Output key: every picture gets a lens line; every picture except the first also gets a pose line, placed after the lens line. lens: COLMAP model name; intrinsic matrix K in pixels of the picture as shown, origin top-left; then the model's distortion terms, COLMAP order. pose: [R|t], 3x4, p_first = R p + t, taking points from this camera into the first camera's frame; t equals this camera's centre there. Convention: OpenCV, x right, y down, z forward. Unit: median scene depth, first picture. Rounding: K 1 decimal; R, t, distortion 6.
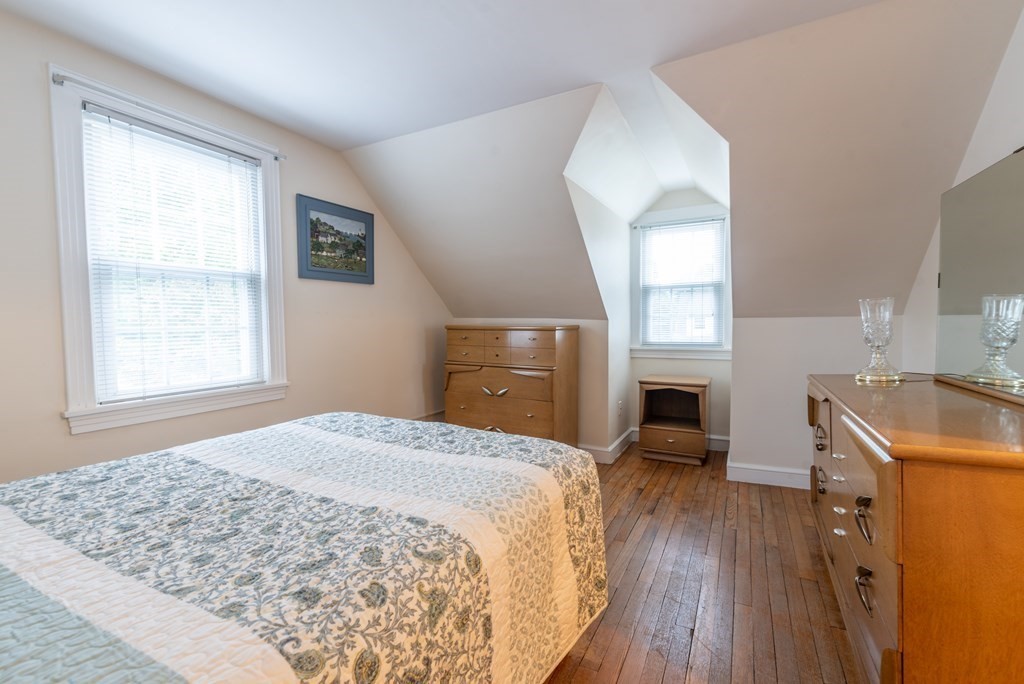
lens RADIAL K [[437.2, 0, 512.3], [0, 437.2, 344.0], [0, 0, 1]] dist [-0.001191, 0.000094]
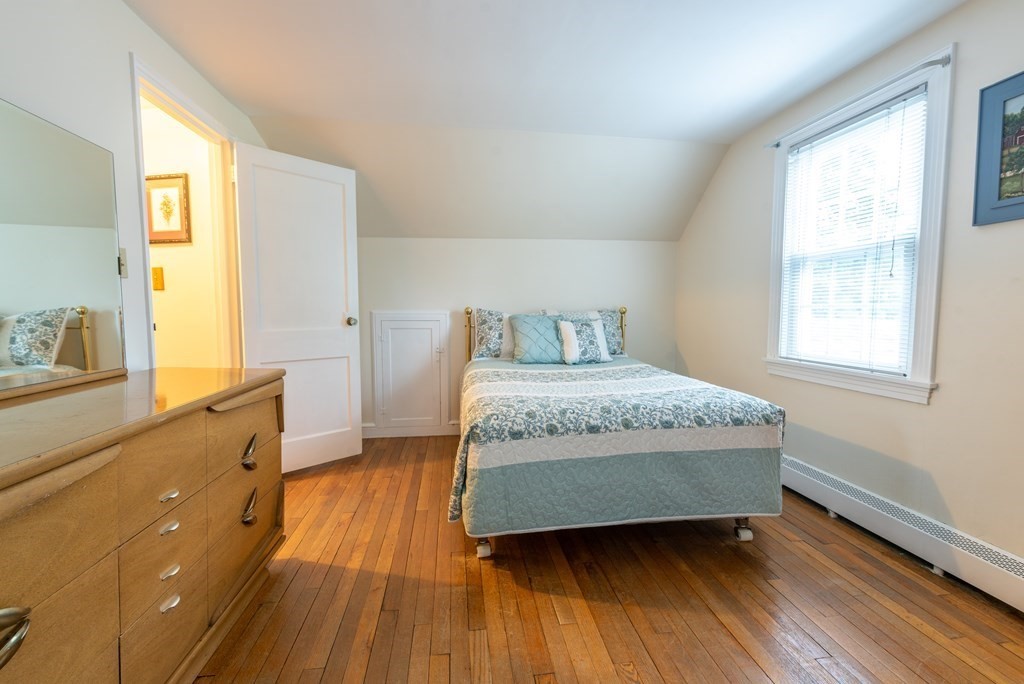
lens RADIAL K [[437.2, 0, 512.3], [0, 437.2, 344.0], [0, 0, 1]] dist [-0.001191, 0.000094]
pose [[-0.808529, 0.049274, -0.586390, 0.471560], [-0.026786, 0.992373, 0.120322, -0.044615], [0.587847, 0.112991, -0.801042, 1.251610]]
